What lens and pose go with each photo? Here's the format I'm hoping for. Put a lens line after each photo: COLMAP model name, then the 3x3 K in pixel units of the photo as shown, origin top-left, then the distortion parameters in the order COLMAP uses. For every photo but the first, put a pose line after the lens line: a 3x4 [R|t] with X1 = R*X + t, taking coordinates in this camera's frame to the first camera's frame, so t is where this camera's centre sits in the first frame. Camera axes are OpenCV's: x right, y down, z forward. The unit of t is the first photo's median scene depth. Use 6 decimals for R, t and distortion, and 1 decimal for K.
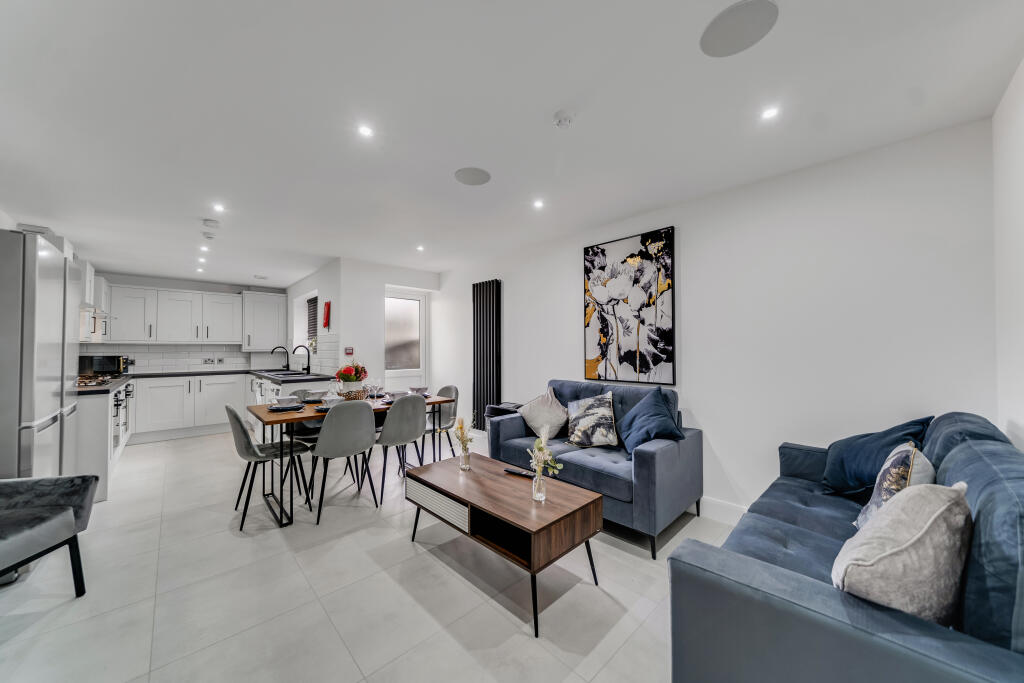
lens RADIAL K [[355.6, 0, 510.8], [0, 355.6, 341.4], [0, 0, 1]] dist [-0.008353, -0.000540]
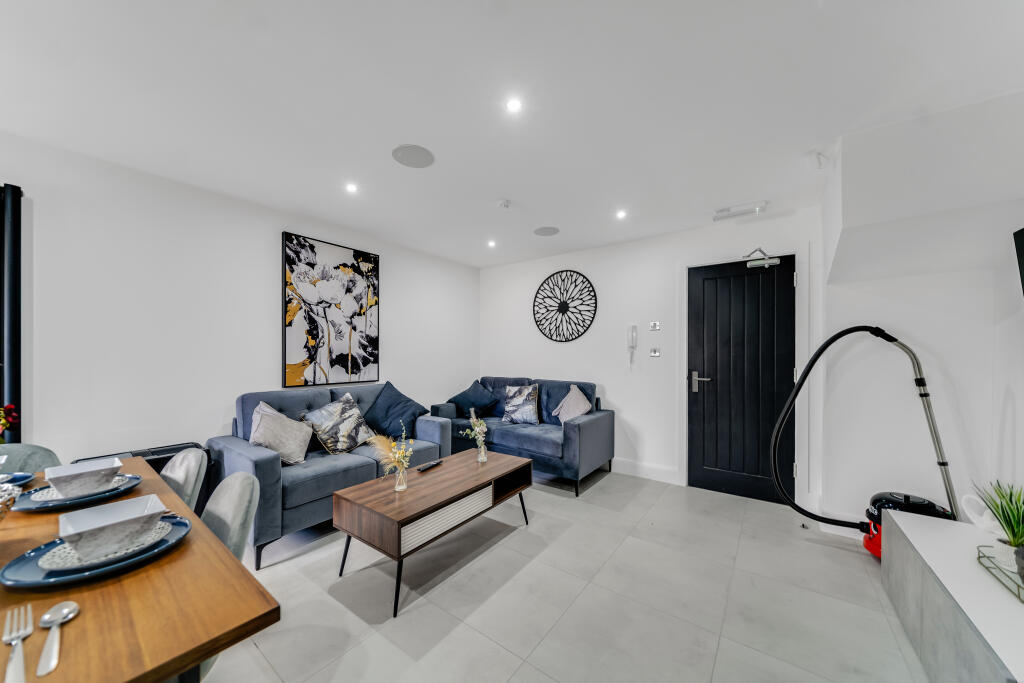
lens RADIAL K [[355.6, 0, 488.6], [0, 355.6, 356.9], [0, 0, 1]] dist [-0.008353, -0.000540]
pose [[-0.131844, -0.001108, 0.991270, -0.780307], [-0.021463, 0.999768, -0.001737, 0.027477], [-0.991038, -0.021505, -0.131837, 0.710278]]
